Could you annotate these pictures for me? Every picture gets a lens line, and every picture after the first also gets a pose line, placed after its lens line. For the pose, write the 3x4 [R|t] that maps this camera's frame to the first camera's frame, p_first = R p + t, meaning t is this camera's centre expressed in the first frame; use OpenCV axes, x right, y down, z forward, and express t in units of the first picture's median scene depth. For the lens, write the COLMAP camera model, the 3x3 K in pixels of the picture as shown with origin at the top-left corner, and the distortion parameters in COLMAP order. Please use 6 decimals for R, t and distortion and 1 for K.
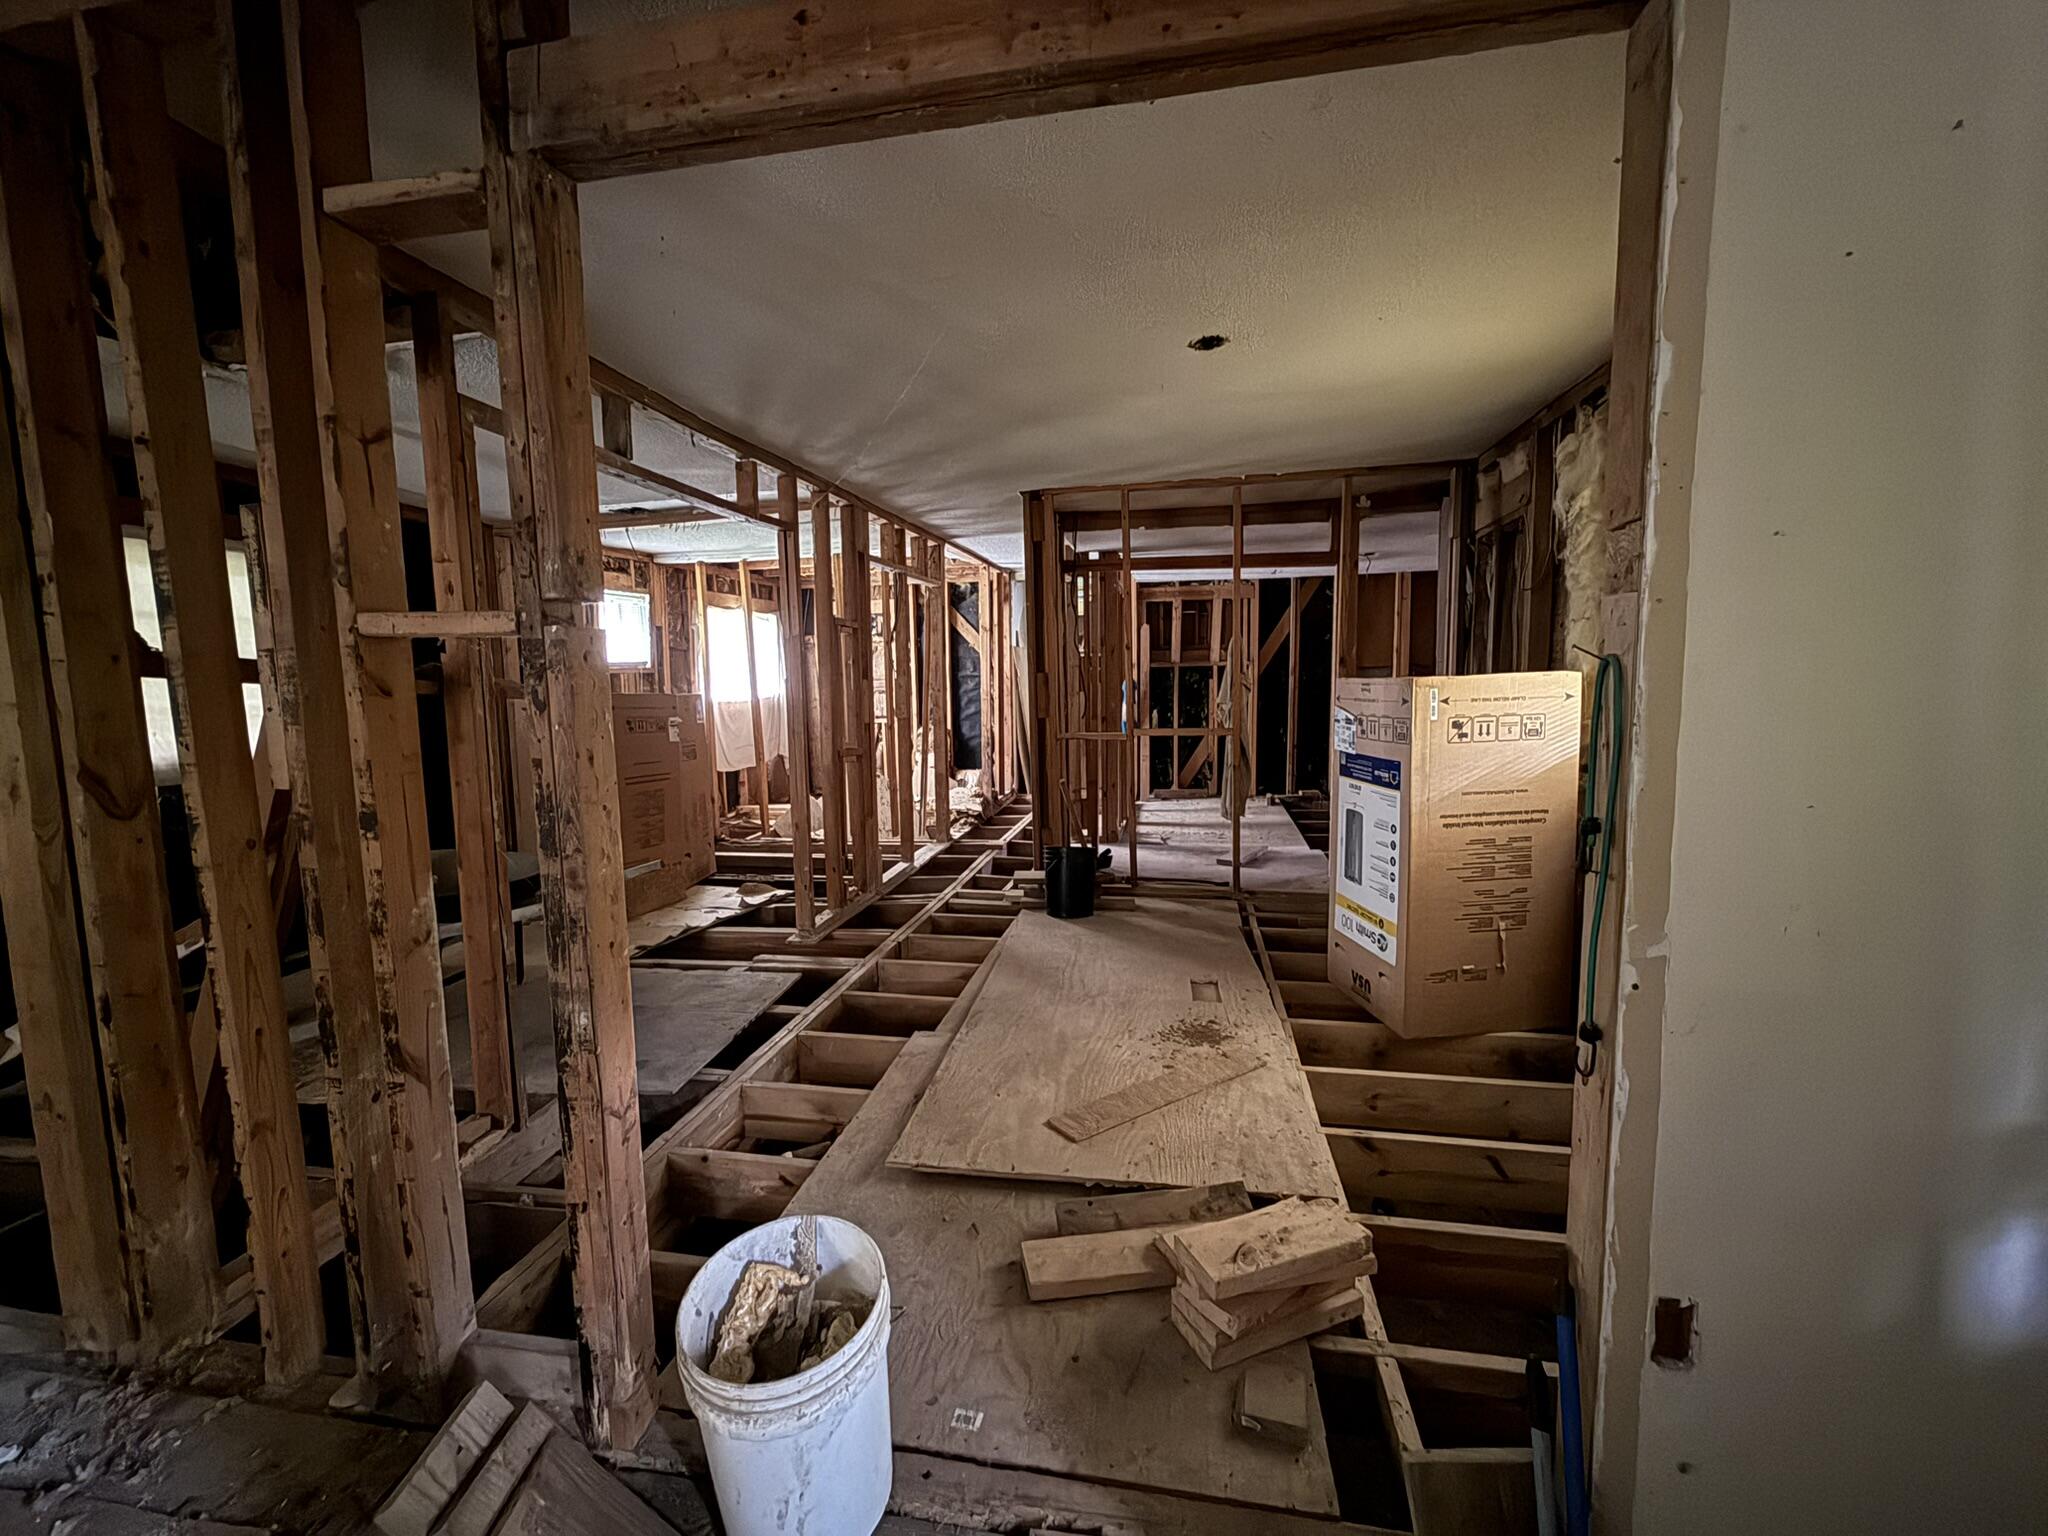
lens RADIAL K [[827.2, 0, 1026.7], [0, 827.2, 767.9], [0, 0, 1]] dist [0.003131, -0.000037]
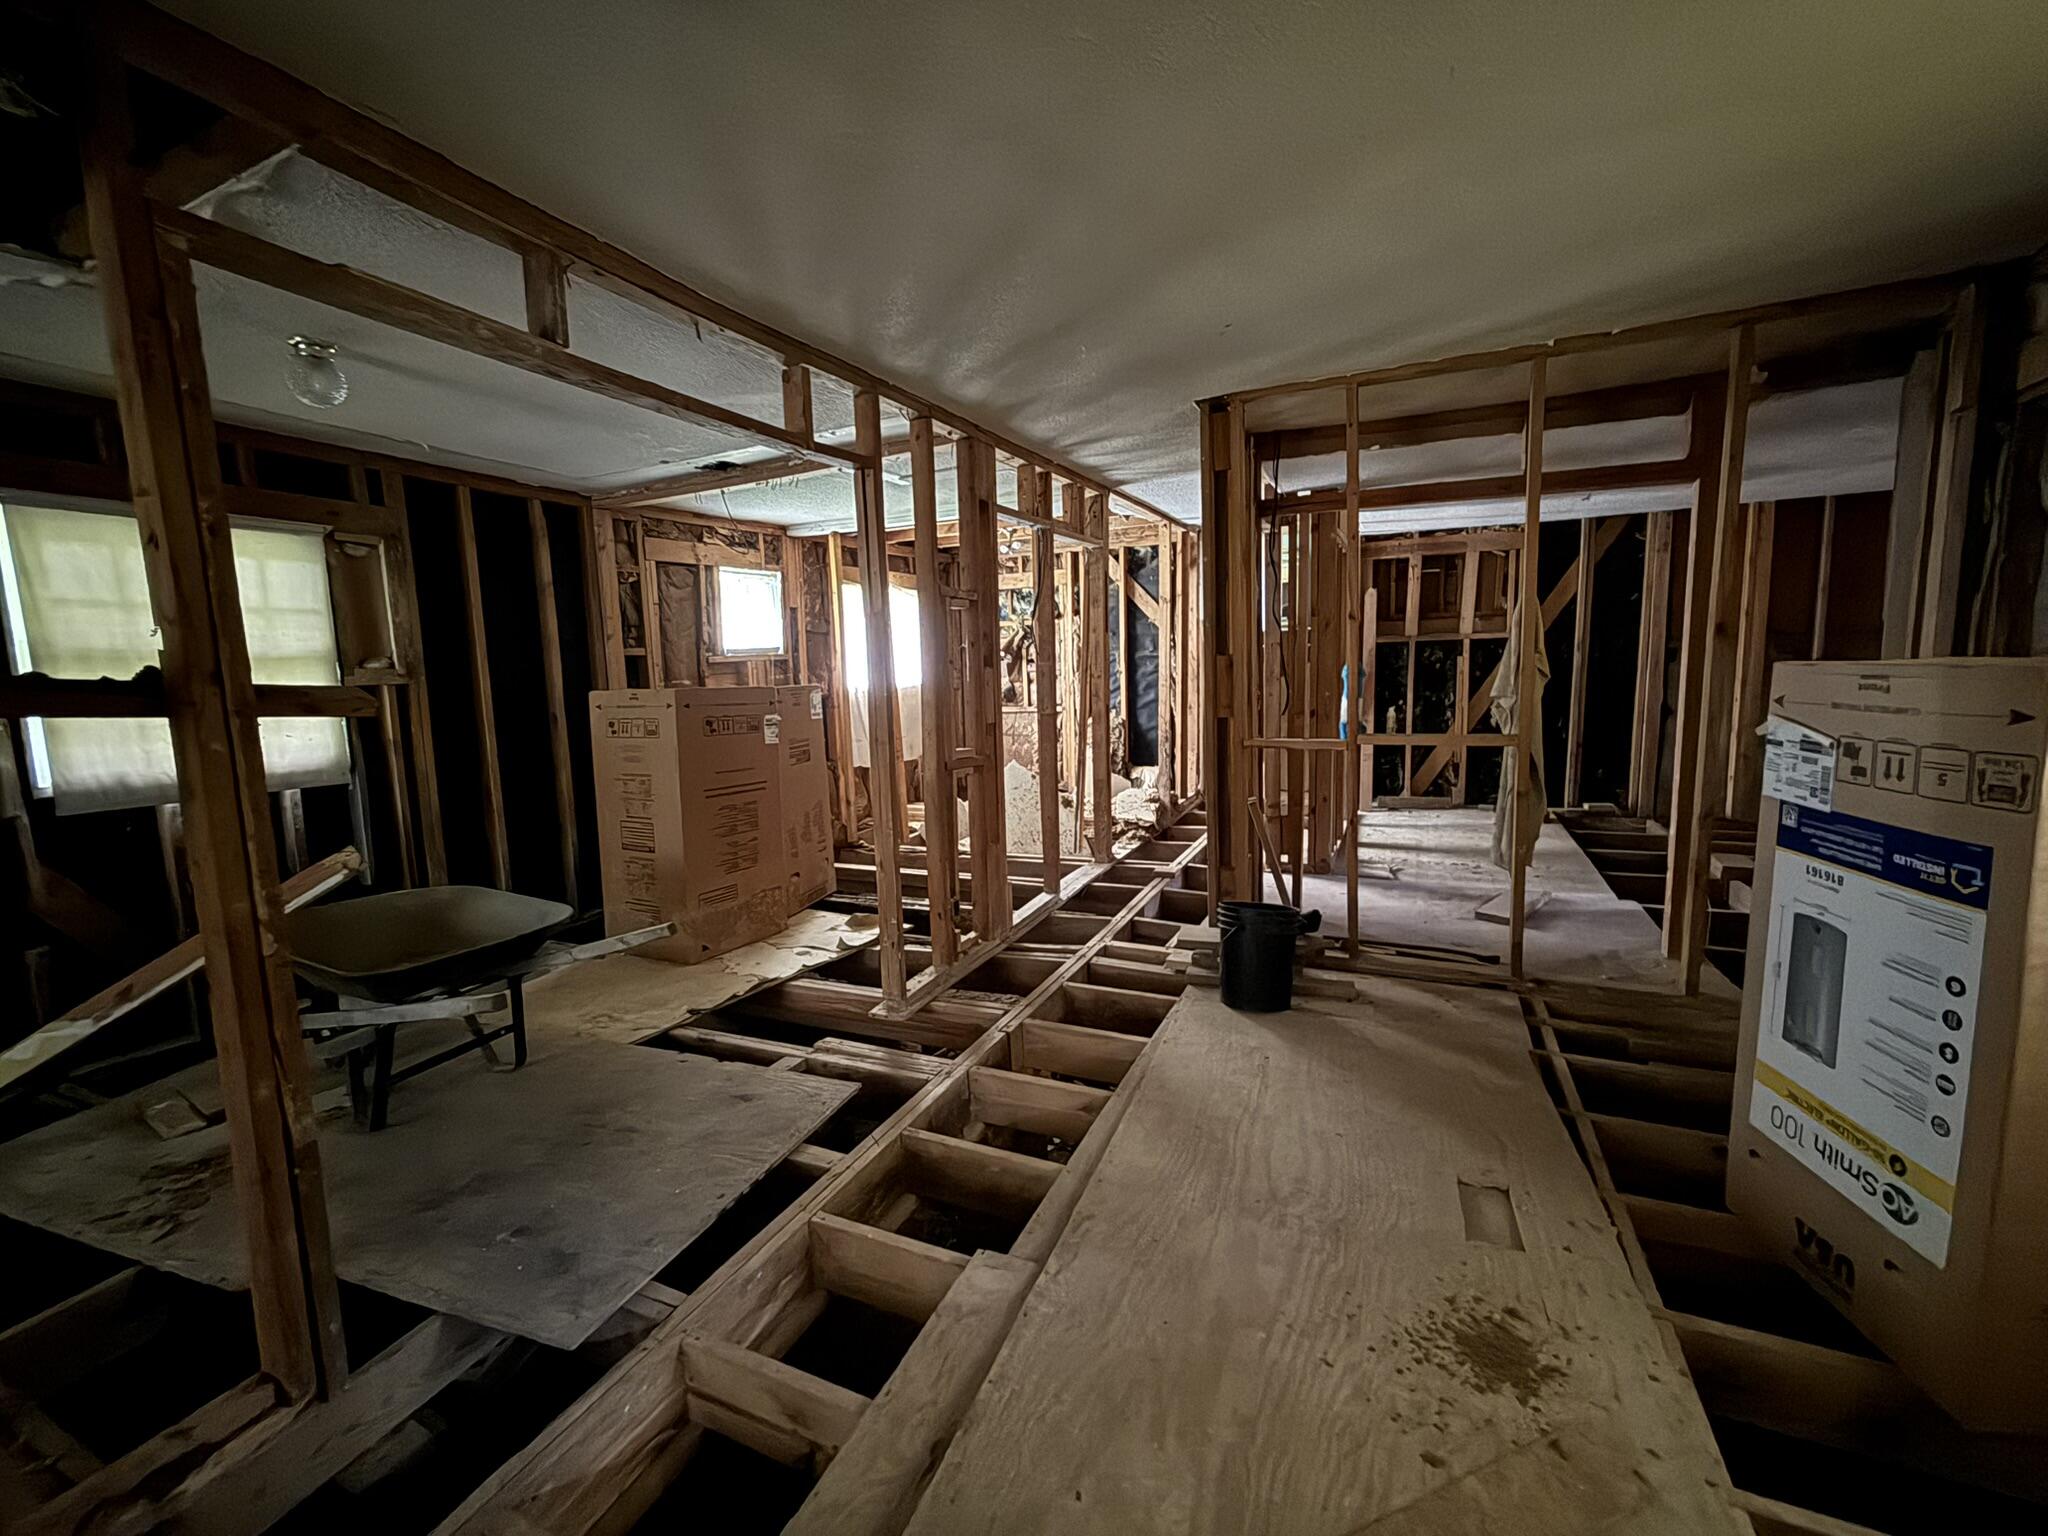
lens RADIAL K [[827.2, 0, 1026.6], [0, 827.2, 769.5], [0, 0, 1]] dist [0.003131, -0.000037]
pose [[0.971216, 0.018401, -0.237488, 0.025129], [-0.011534, 0.999475, 0.030270, -0.036146], [0.237921, -0.026659, 0.970919, 0.263275]]
